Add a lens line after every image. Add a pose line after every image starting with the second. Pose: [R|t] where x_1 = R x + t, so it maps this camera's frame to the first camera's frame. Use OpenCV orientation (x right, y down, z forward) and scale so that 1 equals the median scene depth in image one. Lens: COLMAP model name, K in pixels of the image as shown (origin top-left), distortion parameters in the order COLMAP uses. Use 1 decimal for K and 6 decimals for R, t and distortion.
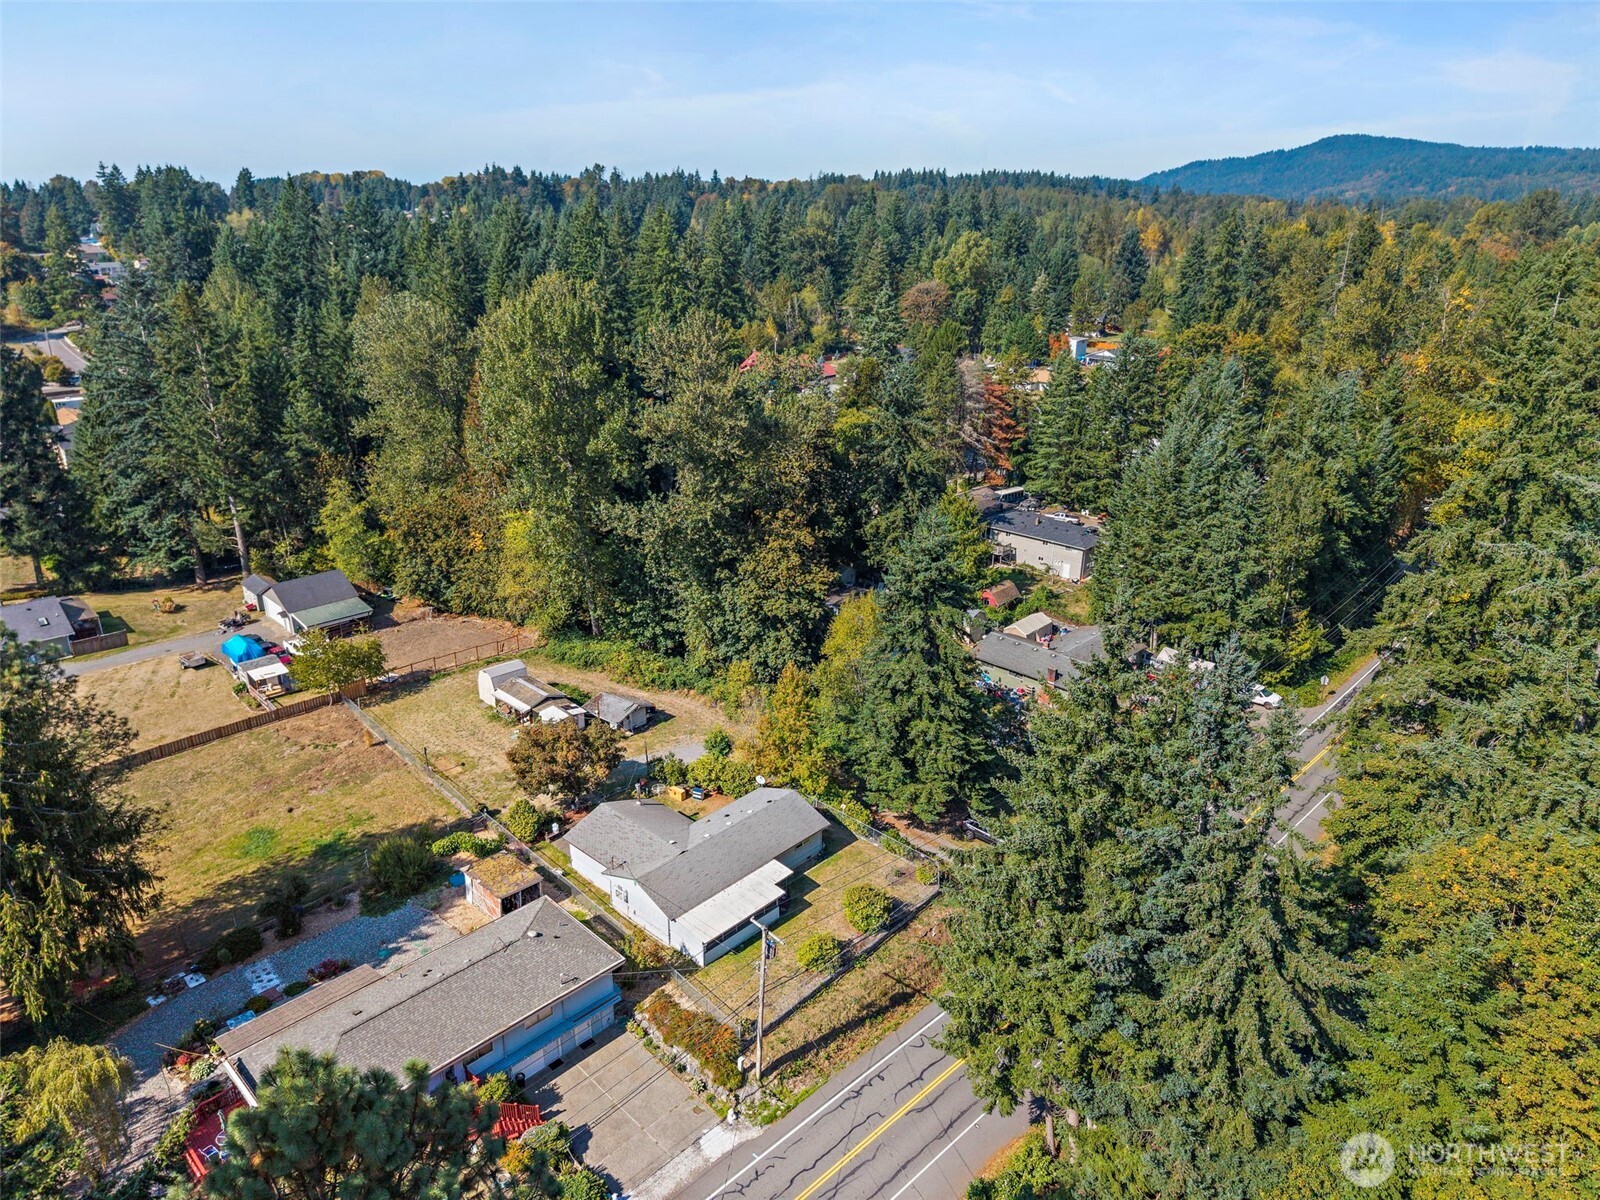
lens RADIAL K [[1084.7, 0, 800.0], [0, 1084.7, 594.3], [0, 0, 1]] dist [0.025522, -0.029670]
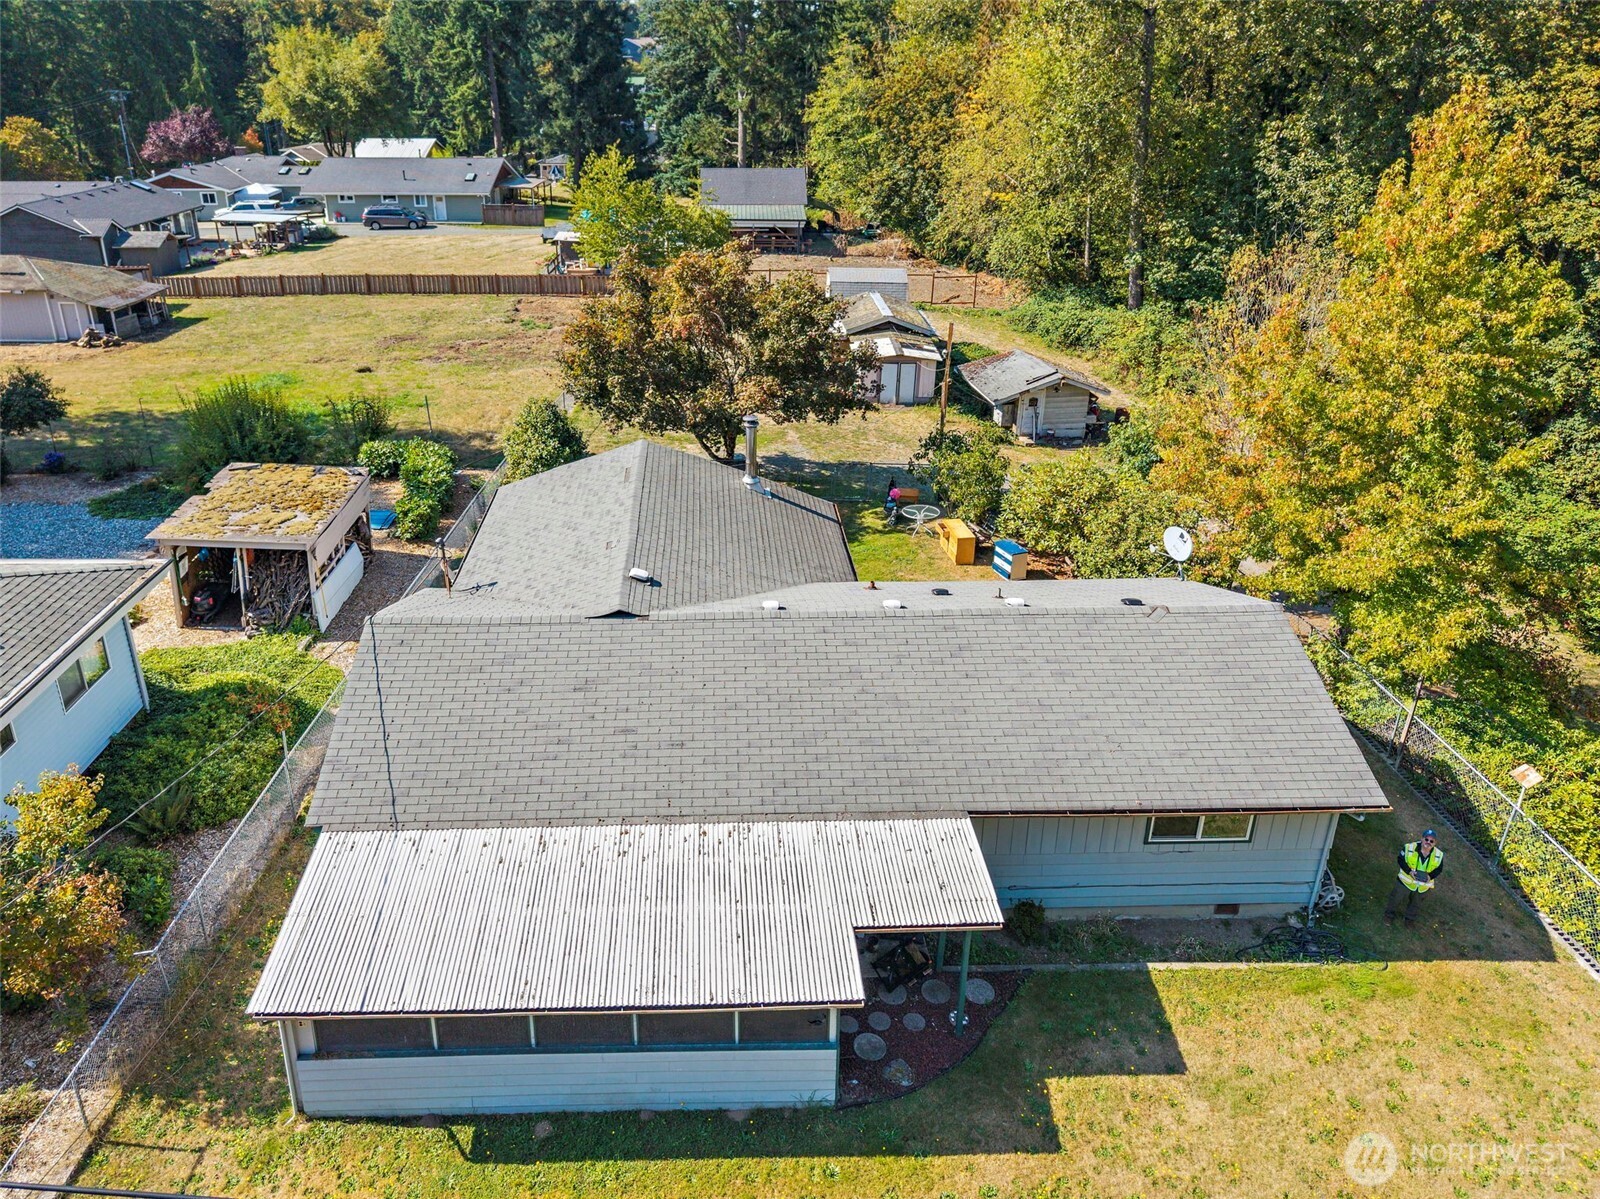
lens RADIAL K [[1084.7, 0, 743.6], [0, 1084.7, 510.6], [0, 0, 1]] dist [0.025522, -0.029670]
pose [[0.702739, 0.268435, -0.658863, 0.057832], [-0.245808, 0.960667, 0.129219, 0.155518], [0.667635, 0.071146, 0.741081, 0.737081]]
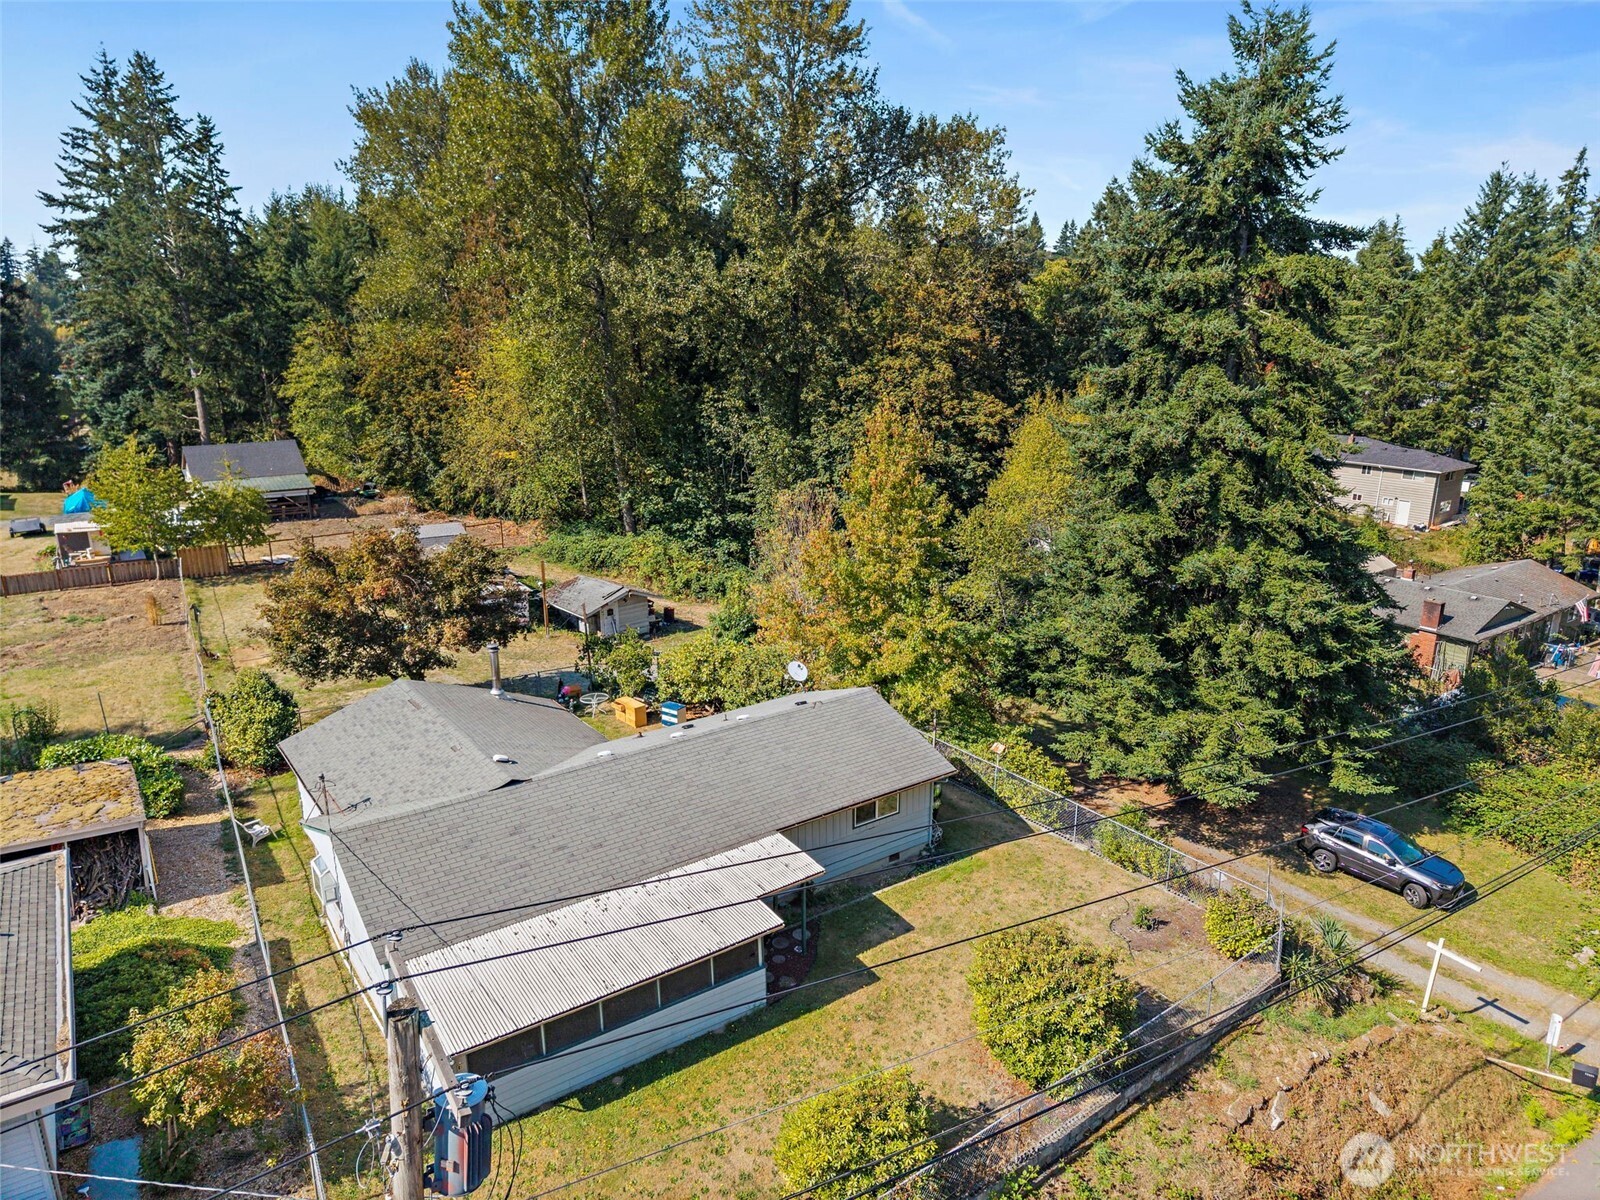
lens RADIAL K [[1084.7, 0, 789.1], [0, 1084.7, 604.3], [0, 0, 1]] dist [0.025522, -0.029670]
pose [[0.981095, 0.047240, -0.187675, 0.036695], [-0.063580, 0.994600, -0.082022, 0.179422], [0.182787, 0.092404, 0.978801, 0.588128]]
